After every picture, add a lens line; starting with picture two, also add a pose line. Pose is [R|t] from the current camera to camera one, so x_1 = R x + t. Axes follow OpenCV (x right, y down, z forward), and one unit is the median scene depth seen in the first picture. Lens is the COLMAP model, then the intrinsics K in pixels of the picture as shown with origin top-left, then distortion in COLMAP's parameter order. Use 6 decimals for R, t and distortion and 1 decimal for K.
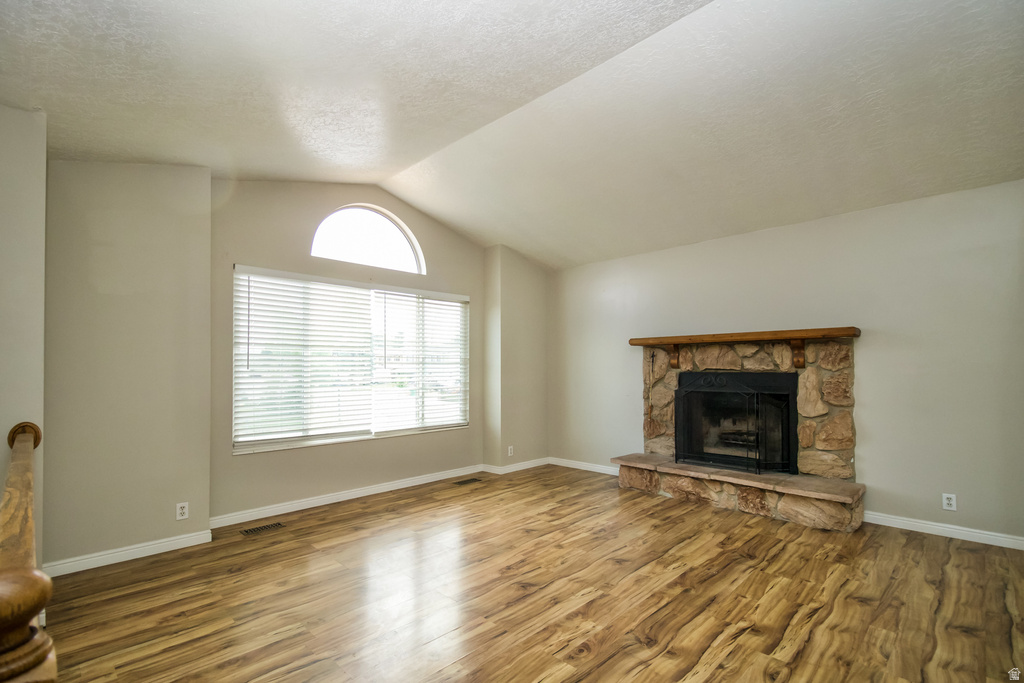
lens RADIAL K [[472.2, 0, 513.8], [0, 472.2, 365.7], [0, 0, 1]] dist [0.018986, -0.000755]
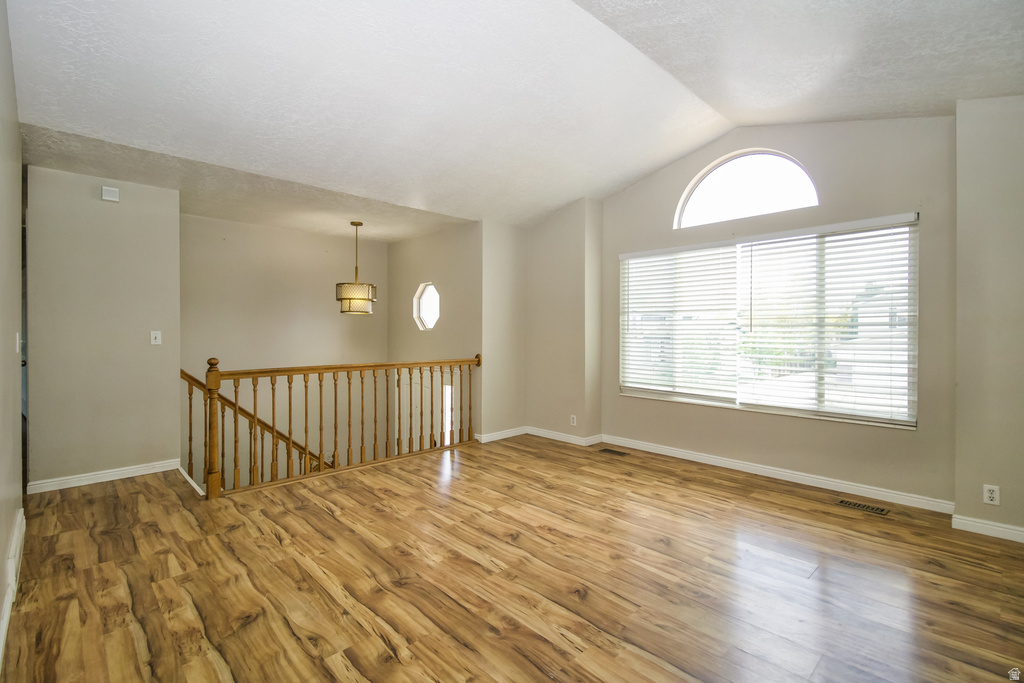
lens RADIAL K [[472.2, 0, 512.1], [0, 472.2, 336.2], [0, 0, 1]] dist [0.018986, -0.000755]
pose [[-0.031826, 0.012222, -0.999419, 0.821914], [0.003443, 0.999921, 0.012118, 0.002263], [0.999487, -0.003055, -0.031866, 0.784453]]
